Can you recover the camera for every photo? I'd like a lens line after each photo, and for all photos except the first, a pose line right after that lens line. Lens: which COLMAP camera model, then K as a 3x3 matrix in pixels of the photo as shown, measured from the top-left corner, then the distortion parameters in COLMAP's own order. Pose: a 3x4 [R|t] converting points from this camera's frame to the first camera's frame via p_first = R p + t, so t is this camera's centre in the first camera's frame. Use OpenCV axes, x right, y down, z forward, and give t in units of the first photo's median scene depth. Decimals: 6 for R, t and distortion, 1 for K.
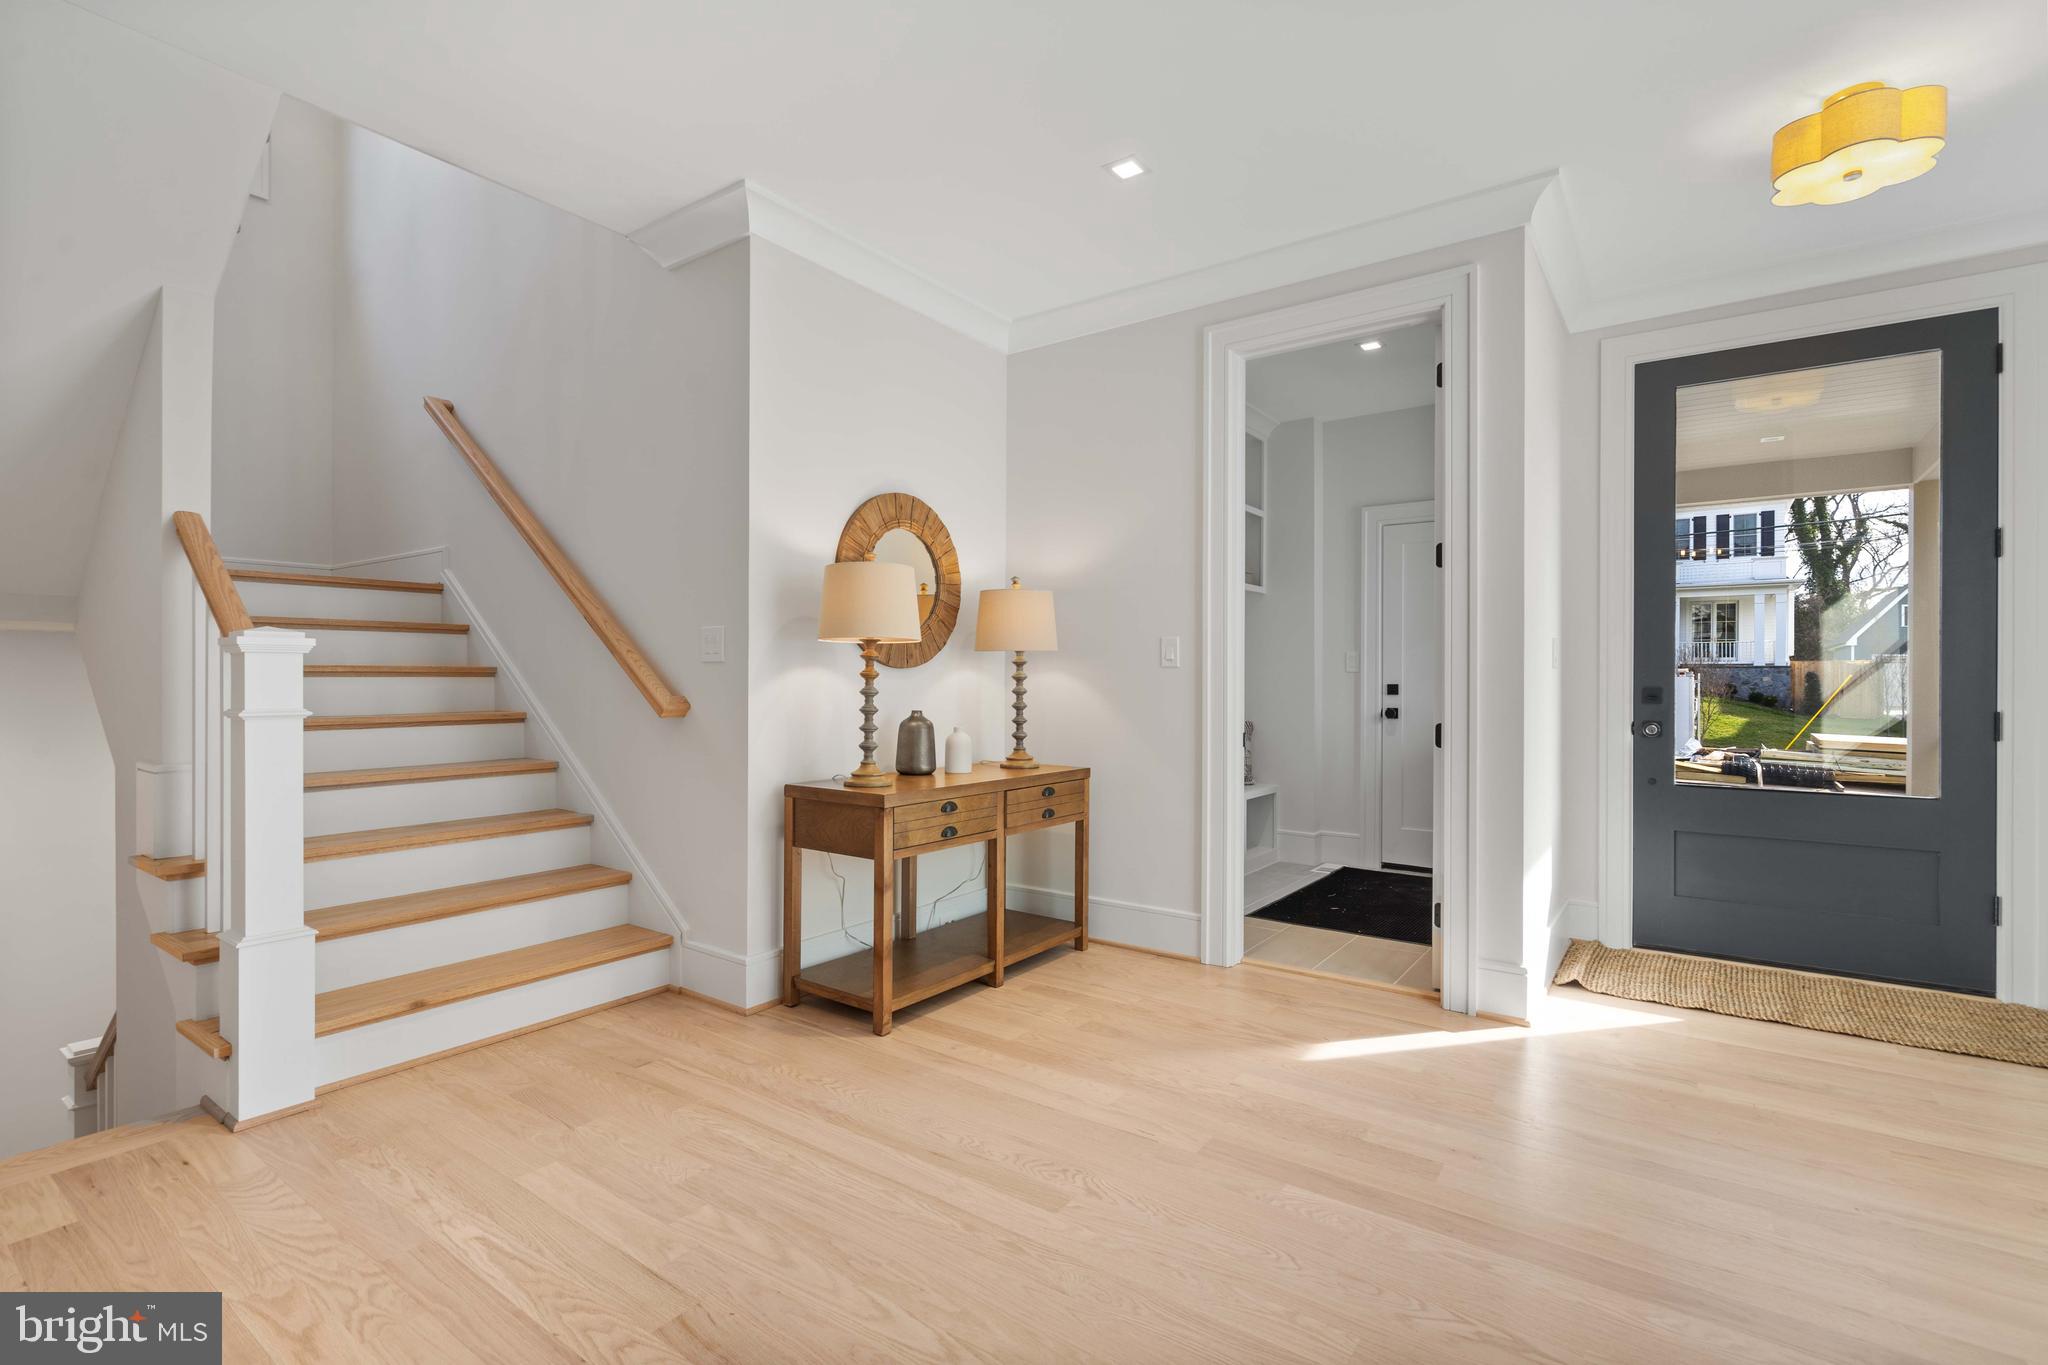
lens RADIAL K [[955.0, 0, 1017.7], [0, 955.0, 674.0], [0, 0, 1]] dist [-0.004176, 0.002439]
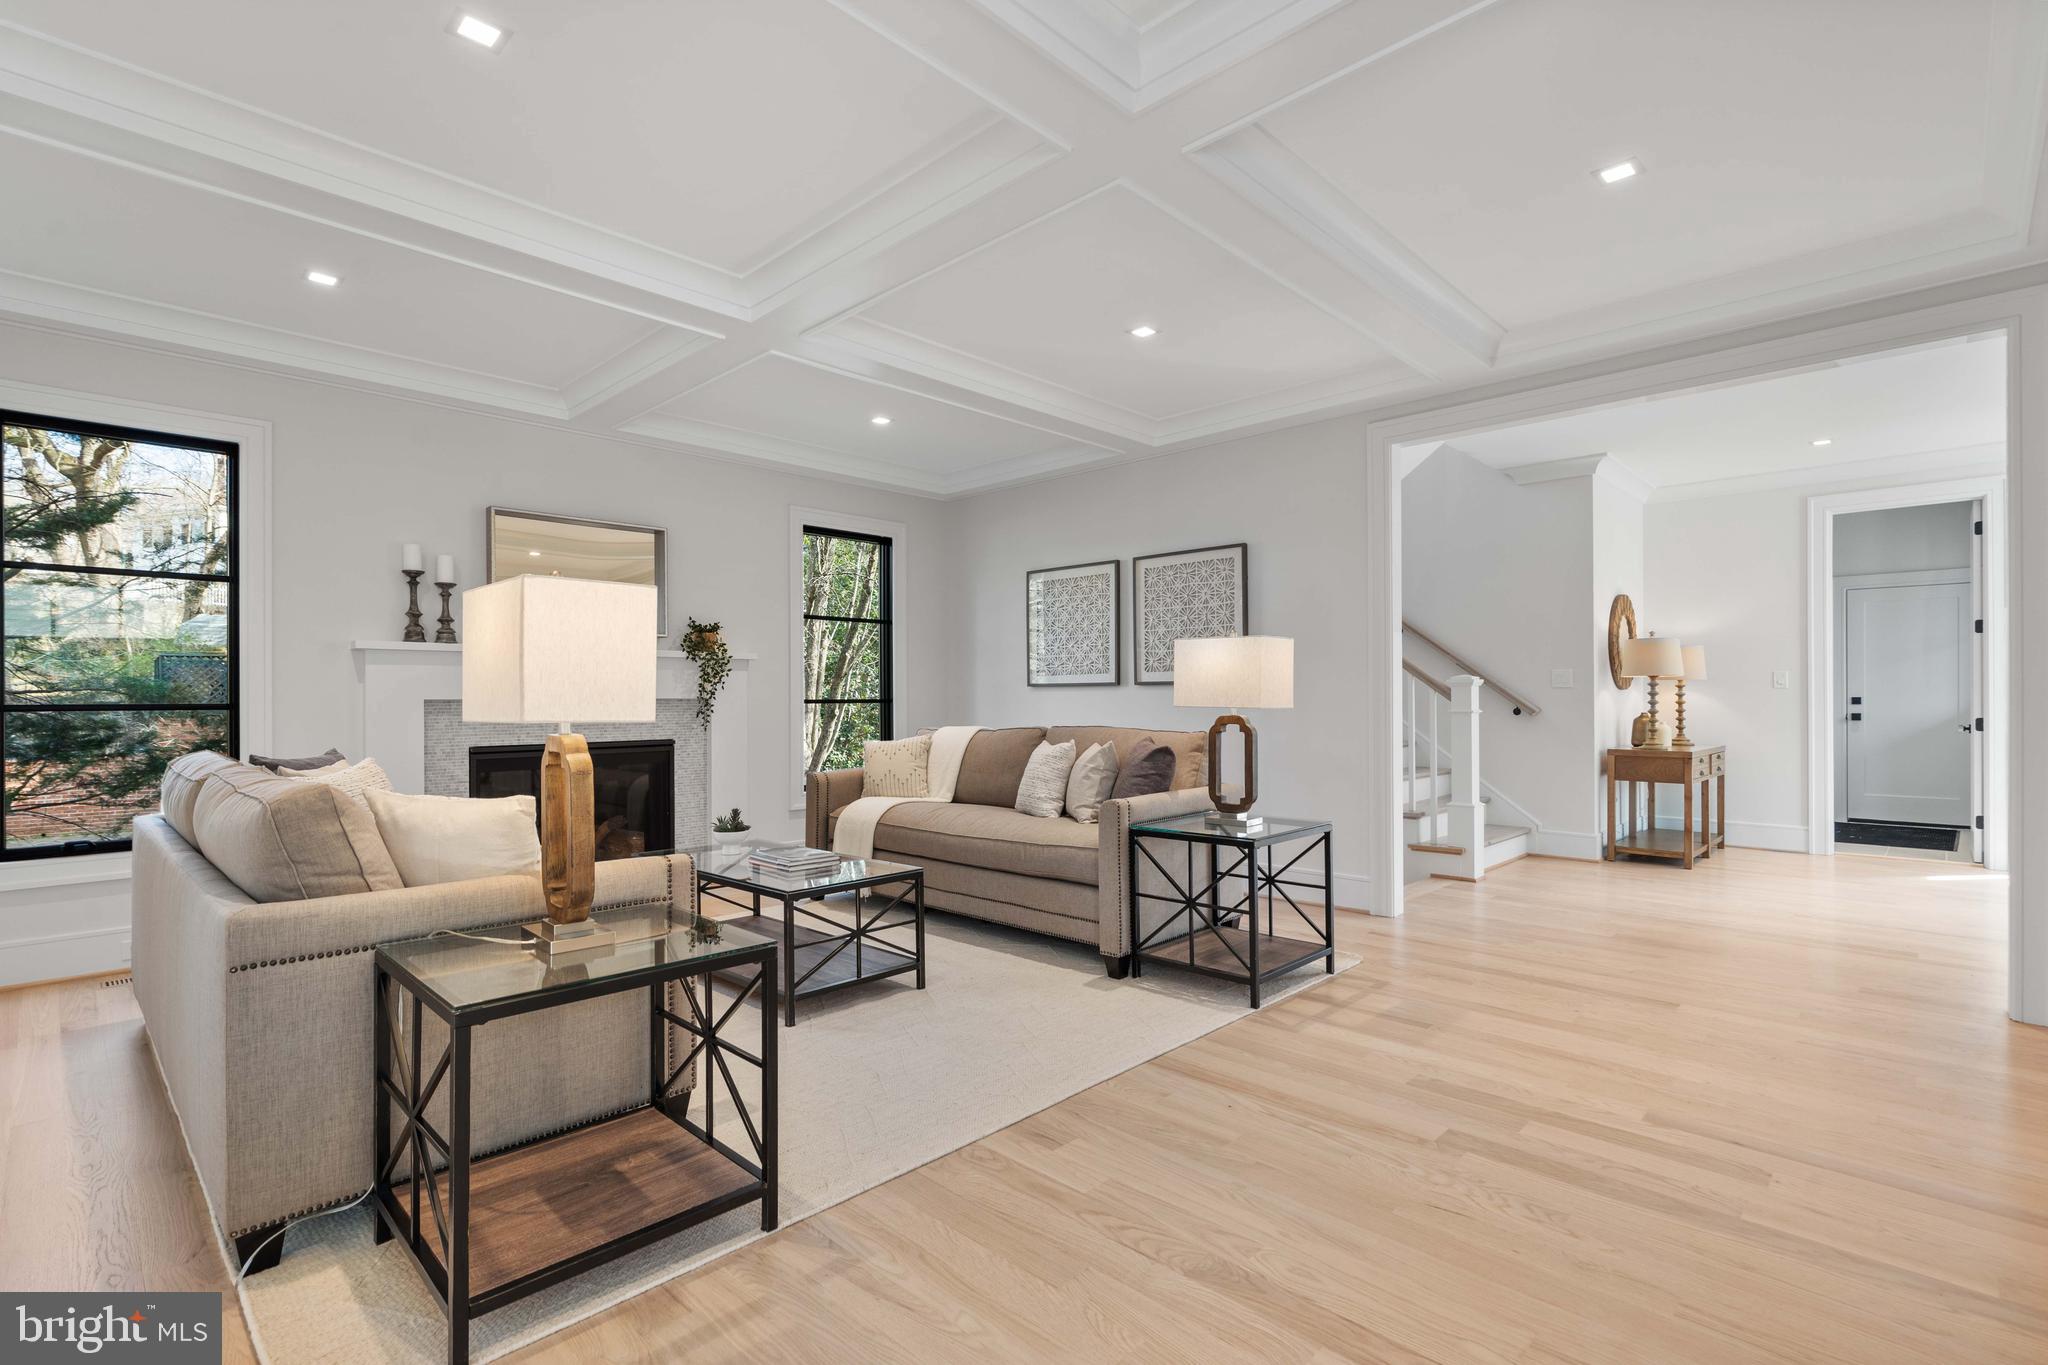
lens RADIAL K [[955.0, 0, 1028.0], [0, 955.0, 693.3], [0, 0, 1]] dist [-0.004176, 0.002439]
pose [[0.988582, -0.008040, -0.150470, -0.932467], [0.008027, 0.999968, -0.000694, -0.006912], [0.150471, -0.000522, 0.988614, -0.934021]]
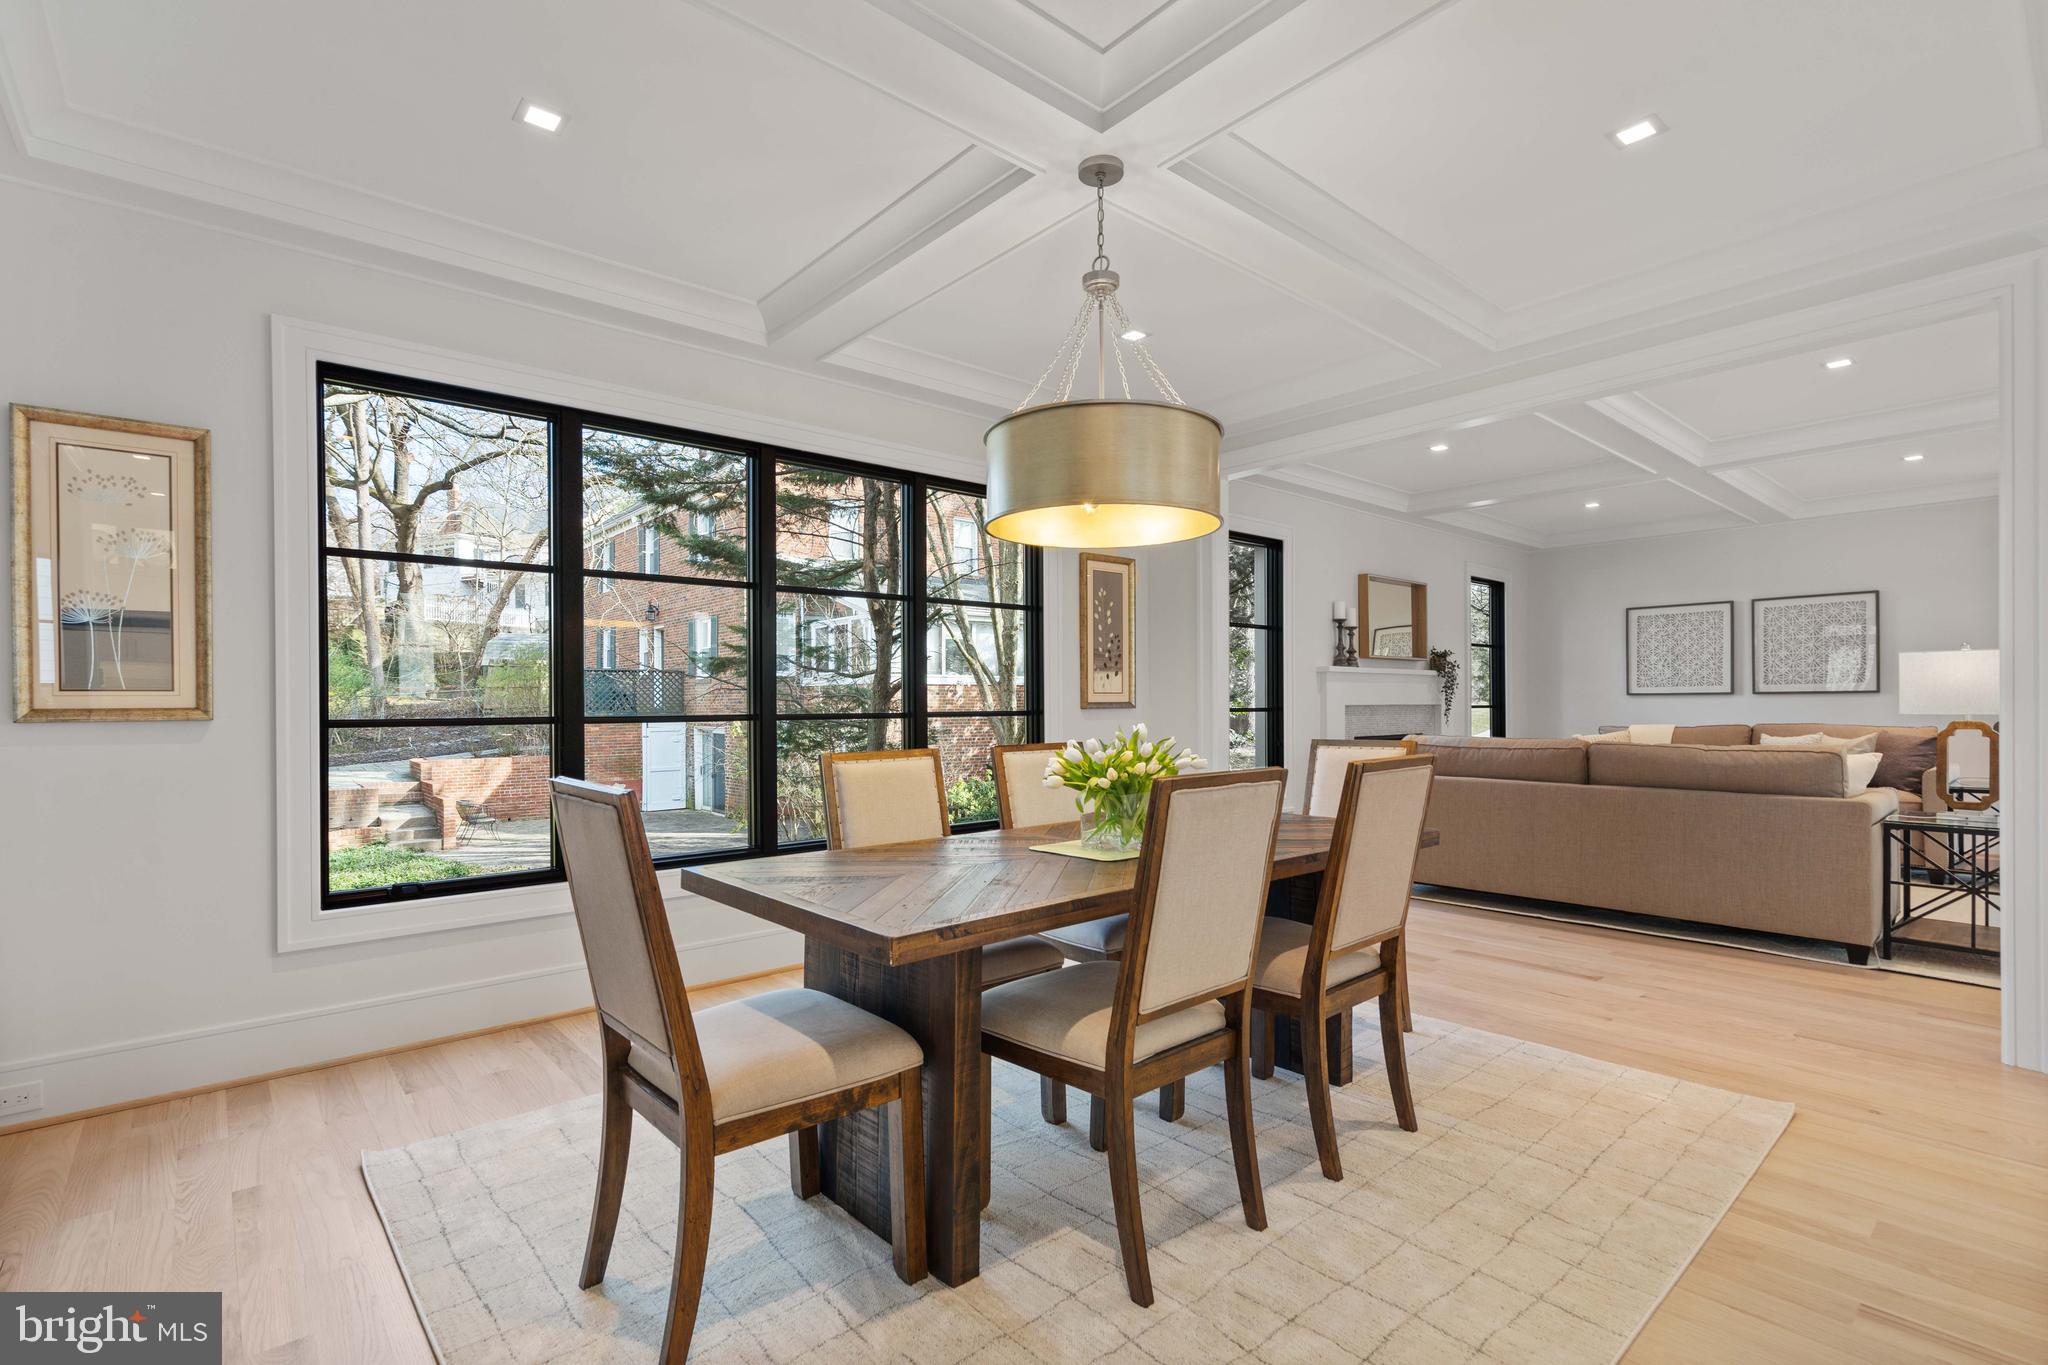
lens RADIAL K [[955.0, 0, 1016.4], [0, 955.0, 710.2], [0, 0, 1]] dist [-0.004176, 0.002439]
pose [[0.973289, -0.007808, -0.229449, -2.038830], [0.009818, 0.999923, 0.007620, -0.016250], [0.229372, -0.009669, 0.973291, -1.737539]]
